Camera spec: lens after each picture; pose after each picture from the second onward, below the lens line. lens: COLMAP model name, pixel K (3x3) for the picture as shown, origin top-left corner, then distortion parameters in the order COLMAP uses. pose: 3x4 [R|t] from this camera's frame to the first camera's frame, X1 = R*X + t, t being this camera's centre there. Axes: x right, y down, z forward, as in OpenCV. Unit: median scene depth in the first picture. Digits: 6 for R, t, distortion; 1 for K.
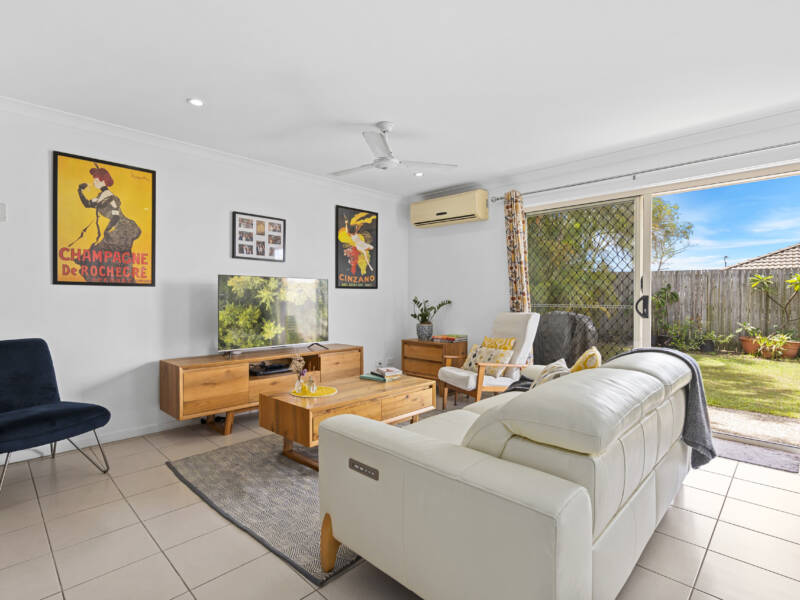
lens RADIAL K [[411.2, 0, 402.3], [0, 411.2, 298.2], [0, 0, 1]] dist [-0.000111, 0.002124]
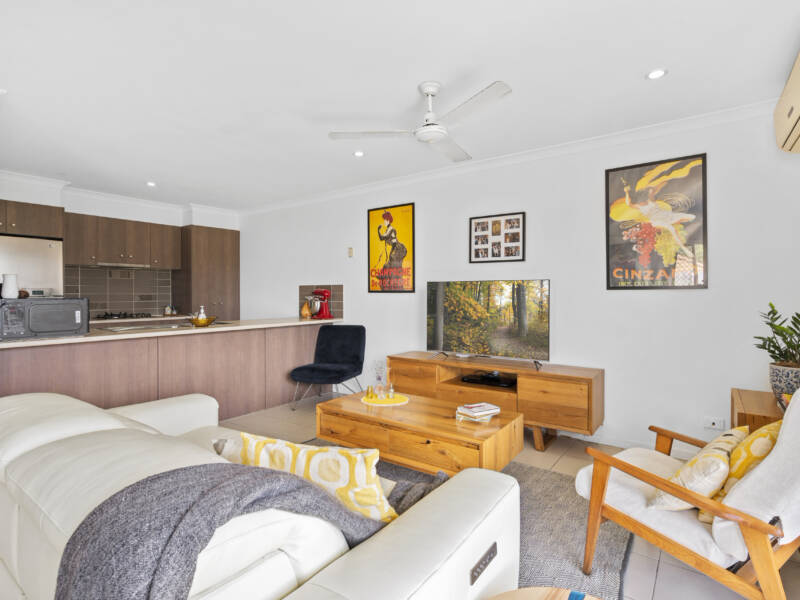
lens RADIAL K [[411.2, 0, 399.6], [0, 411.2, 293.3], [0, 0, 1]] dist [-0.000111, 0.002124]
pose [[0.145108, -0.012618, -0.989335, 0.668344], [-0.007678, 0.999874, -0.013879, -0.008798], [0.989386, 0.009610, 0.144993, 0.789164]]
